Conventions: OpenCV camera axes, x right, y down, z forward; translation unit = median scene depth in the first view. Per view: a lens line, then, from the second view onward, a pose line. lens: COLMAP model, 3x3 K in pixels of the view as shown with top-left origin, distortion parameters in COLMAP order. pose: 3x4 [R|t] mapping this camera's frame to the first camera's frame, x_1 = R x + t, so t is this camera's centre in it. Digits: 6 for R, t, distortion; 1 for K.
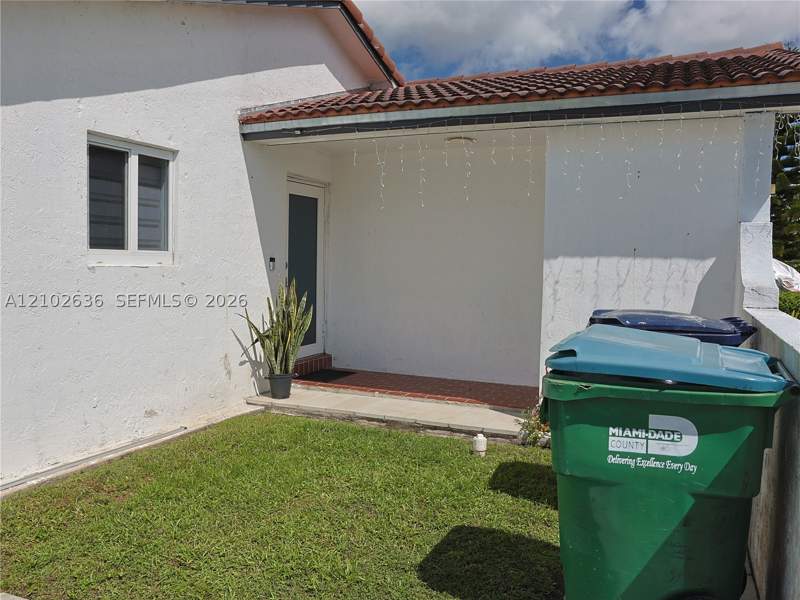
lens RADIAL K [[648.1, 0, 400.0], [0, 648.1, 300.0], [0, 0, 1]] dist [-0.115066, 0.095357]
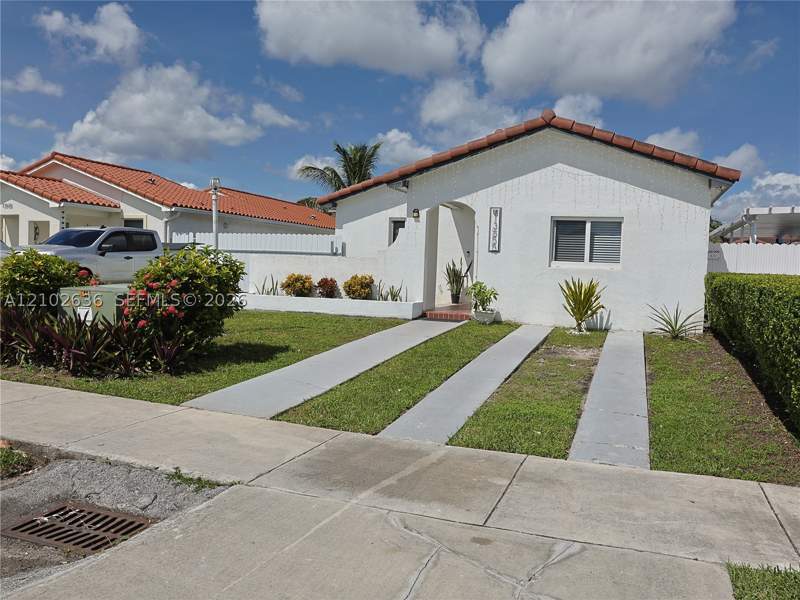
lens RADIAL K [[648.1, 0, 400.0], [0, 648.1, 300.0], [0, 0, 1]] dist [-0.115066, 0.095357]
pose [[0.059929, 0.037023, -0.997516, 2.987307], [-0.092831, 0.995188, 0.031360, 0.089113], [0.993877, 0.090721, 0.063078, 0.739634]]
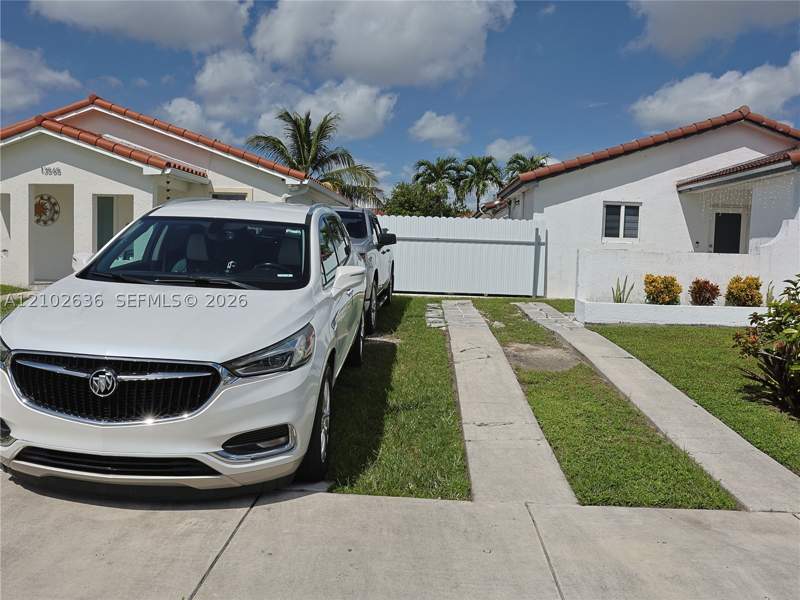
lens RADIAL K [[648.1, 0, 400.0], [0, 648.1, 300.0], [0, 0, 1]] dist [-0.115066, 0.095357]
pose [[0.357689, 0.066100, -0.931498, 1.946363], [-0.078551, 0.996086, 0.040520, 0.166296], [0.930531, 0.058677, 0.361481, -0.996536]]
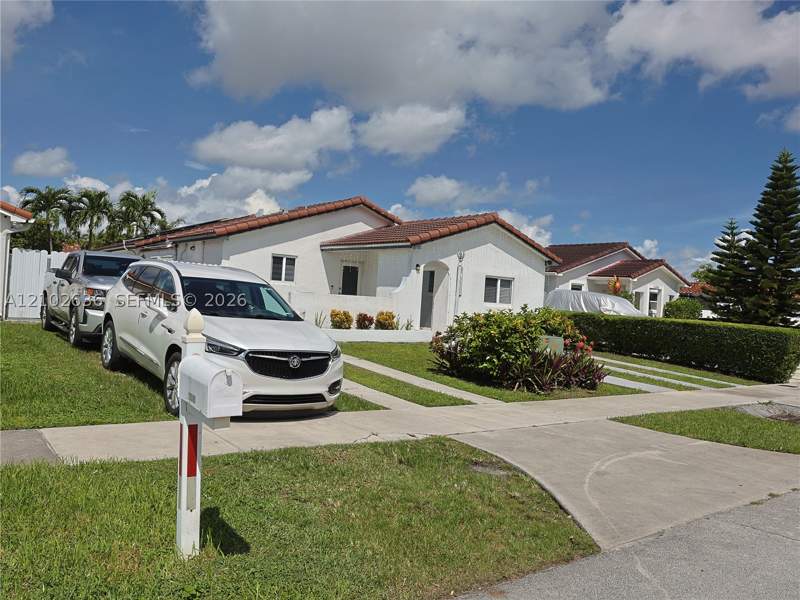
lens RADIAL K [[648.1, 0, 400.0], [0, 648.1, 300.0], [0, 0, 1]] dist [-0.115066, 0.095357]
pose [[0.870493, 0.035966, -0.490864, 2.157379], [-0.074893, 0.995392, -0.059882, 0.222526], [0.486449, 0.088889, 0.869176, -2.109419]]
